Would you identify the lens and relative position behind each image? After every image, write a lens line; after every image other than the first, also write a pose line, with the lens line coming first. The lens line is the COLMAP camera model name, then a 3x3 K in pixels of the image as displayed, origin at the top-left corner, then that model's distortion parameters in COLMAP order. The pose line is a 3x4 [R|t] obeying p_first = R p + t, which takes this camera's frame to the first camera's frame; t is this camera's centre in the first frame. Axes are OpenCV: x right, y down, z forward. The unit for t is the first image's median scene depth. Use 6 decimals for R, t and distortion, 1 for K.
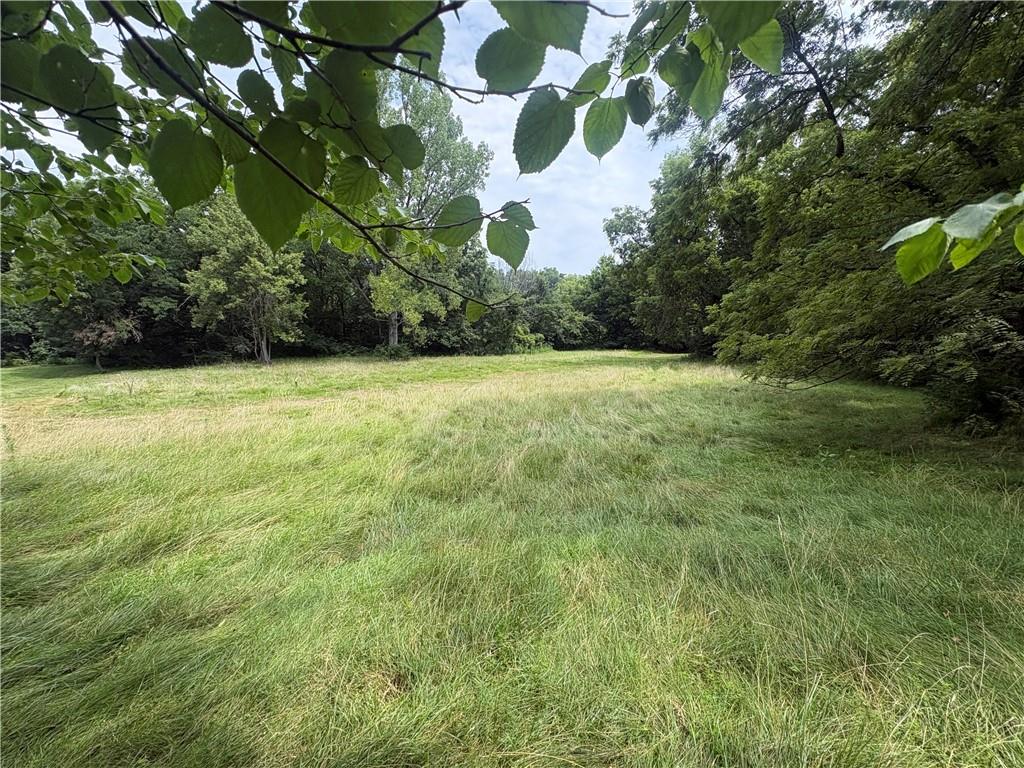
lens RADIAL K [[409.1, 0, 510.8], [0, 409.1, 388.1], [0, 0, 1]] dist [-0.000027, 0.000042]
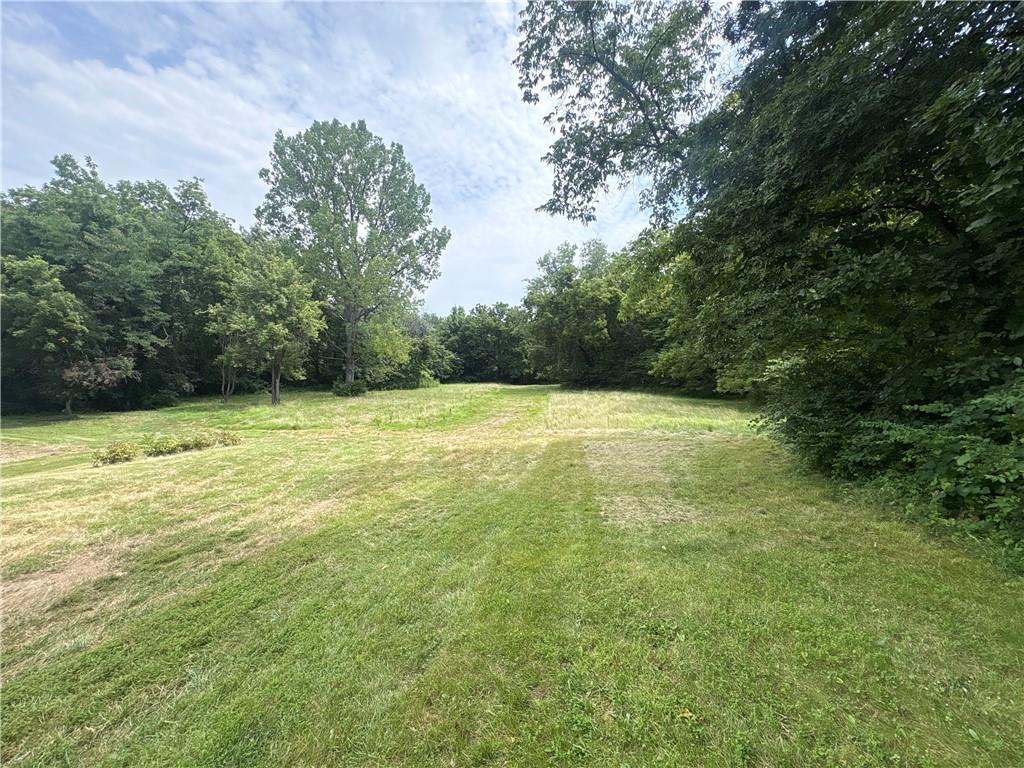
lens RADIAL K [[409.1, 0, 513.9], [0, 409.1, 380.4], [0, 0, 1]] dist [-0.000027, 0.000042]
pose [[0.841555, -0.008556, 0.540104, -0.359706], [0.060924, 0.994998, -0.079167, 0.003391], [-0.536725, 0.099529, 0.837866, -0.103941]]
